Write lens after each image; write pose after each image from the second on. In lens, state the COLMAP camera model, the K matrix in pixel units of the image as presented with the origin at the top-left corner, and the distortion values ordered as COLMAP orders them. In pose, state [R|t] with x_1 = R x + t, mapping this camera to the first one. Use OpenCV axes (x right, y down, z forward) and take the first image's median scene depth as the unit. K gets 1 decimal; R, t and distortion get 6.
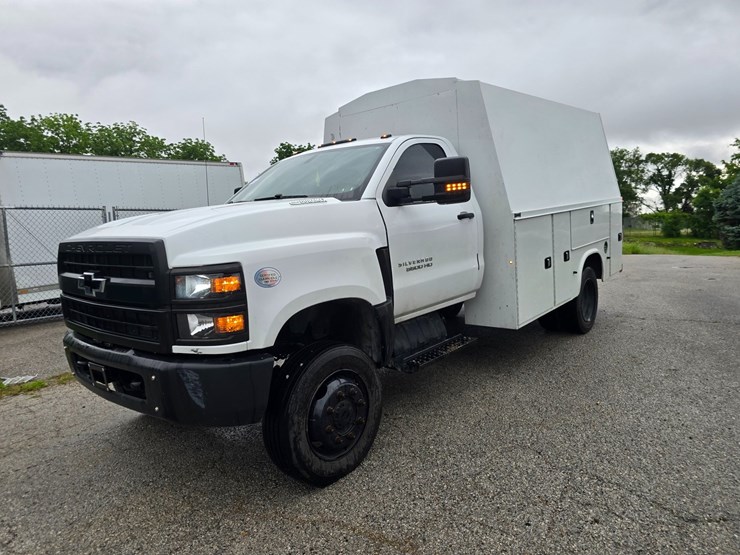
lens RADIAL K [[499.4, 0, 362.2], [0, 499.4, 283.9], [0, 0, 1]] dist [0.054605, -0.047980]
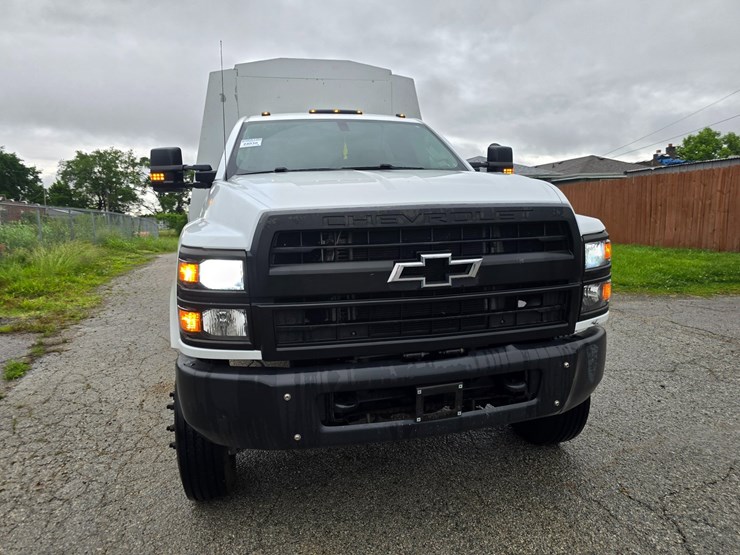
lens RADIAL K [[503.3, 0, 368.1], [0, 503.3, 272.9], [0, 0, 1]] dist [0.052873, -0.045723]
pose [[0.581433, -0.080444, 0.809608, -0.859837], [0.099902, 0.994629, 0.027082, -0.017503], [-0.807438, 0.065135, 0.586346, 0.500090]]
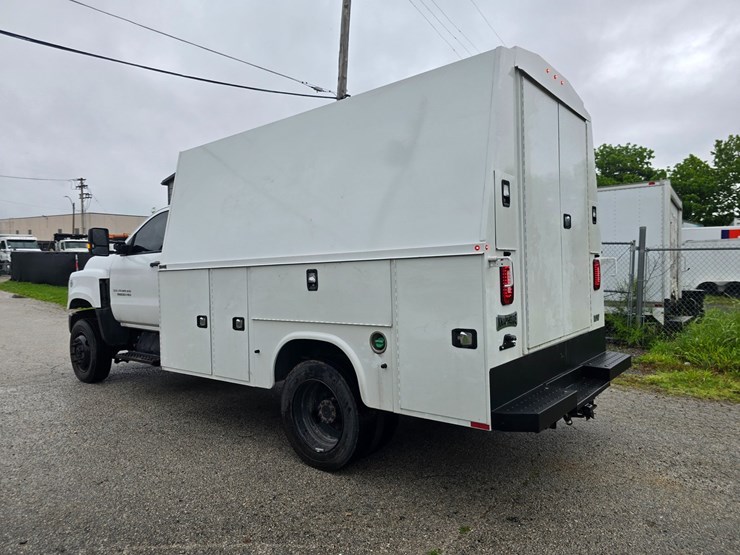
lens RADIAL K [[499.4, 0, 362.2], [0, 499.4, 283.9], [0, 0, 1]] dist [0.054605, -0.047980]
pose [[0.026564, 0.097939, -0.994838, 1.608886], [-0.125551, 0.987636, 0.093877, -0.291275], [0.991731, 0.122409, 0.038532, 1.573008]]
